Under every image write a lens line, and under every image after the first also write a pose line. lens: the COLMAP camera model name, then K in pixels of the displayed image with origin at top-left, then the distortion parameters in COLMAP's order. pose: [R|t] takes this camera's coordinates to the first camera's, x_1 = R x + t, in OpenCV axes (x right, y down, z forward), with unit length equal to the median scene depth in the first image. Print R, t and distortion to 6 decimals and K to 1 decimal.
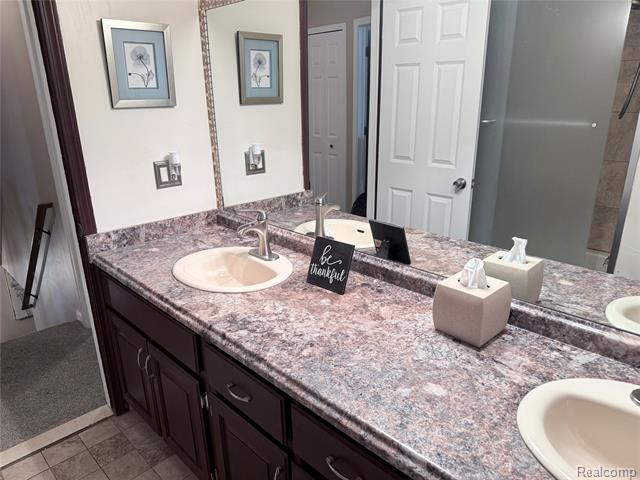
lens RADIAL K [[449.6, 0, 324.7], [0, 449.6, 242.1], [0, 0, 1]] dist [0.171615, -0.317424]
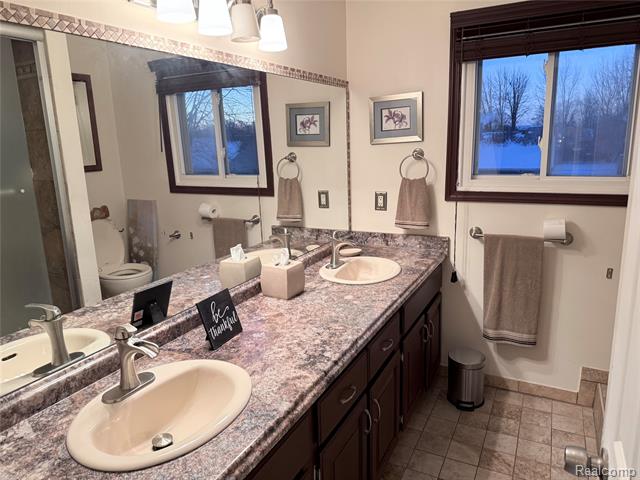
lens RADIAL K [[449.6, 0, 324.7], [0, 449.6, 242.1], [0, 0, 1]] dist [0.171615, -0.317424]
pose [[-0.306581, -0.169115, 0.936701, -1.140217], [0.360057, 0.890362, 0.278595, -0.346423], [-0.881117, 0.422677, -0.212077, 1.099147]]
